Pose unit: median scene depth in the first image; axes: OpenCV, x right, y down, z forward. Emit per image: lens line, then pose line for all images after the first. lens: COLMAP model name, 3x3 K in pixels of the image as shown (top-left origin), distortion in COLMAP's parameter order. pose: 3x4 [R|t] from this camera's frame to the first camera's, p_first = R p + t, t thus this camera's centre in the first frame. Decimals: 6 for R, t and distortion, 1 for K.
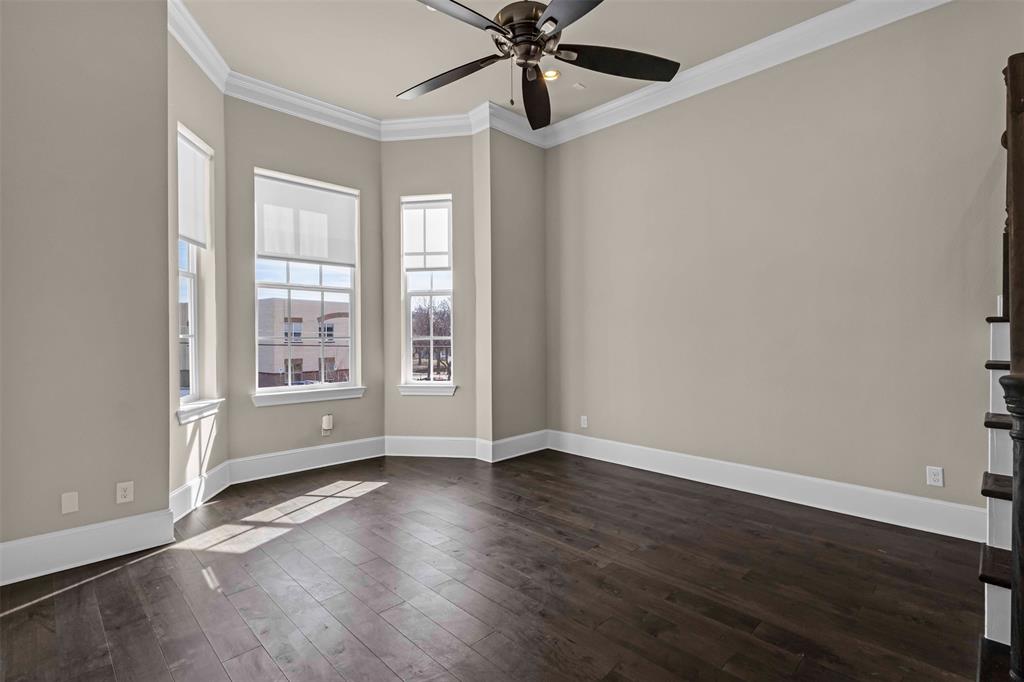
lens RADIAL K [[481.7, 0, 512.0], [0, 481.7, 341.0], [0, 0, 1]] dist [0.001139, 0.000411]
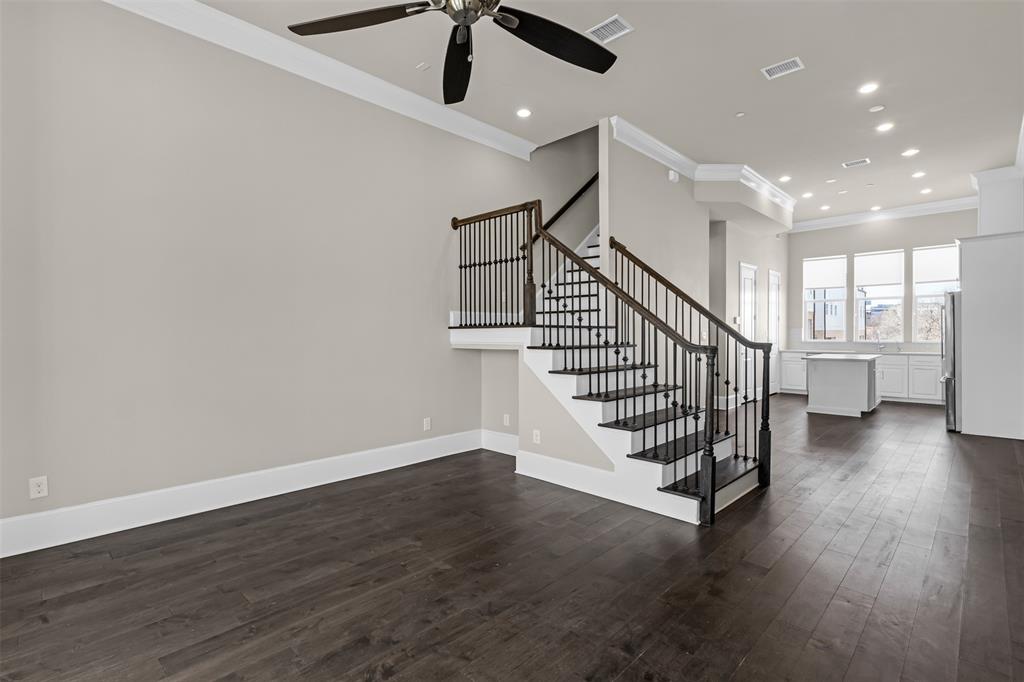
lens RADIAL K [[473.8, 0, 511.1], [0, 473.8, 327.2], [0, 0, 1]] dist [0.001088, 0.000056]
pose [[-0.011462, 0.020725, 0.999720, -0.654270], [0.014278, 0.999687, -0.020560, 0.002143], [-0.999832, 0.014039, -0.011754, 0.728139]]
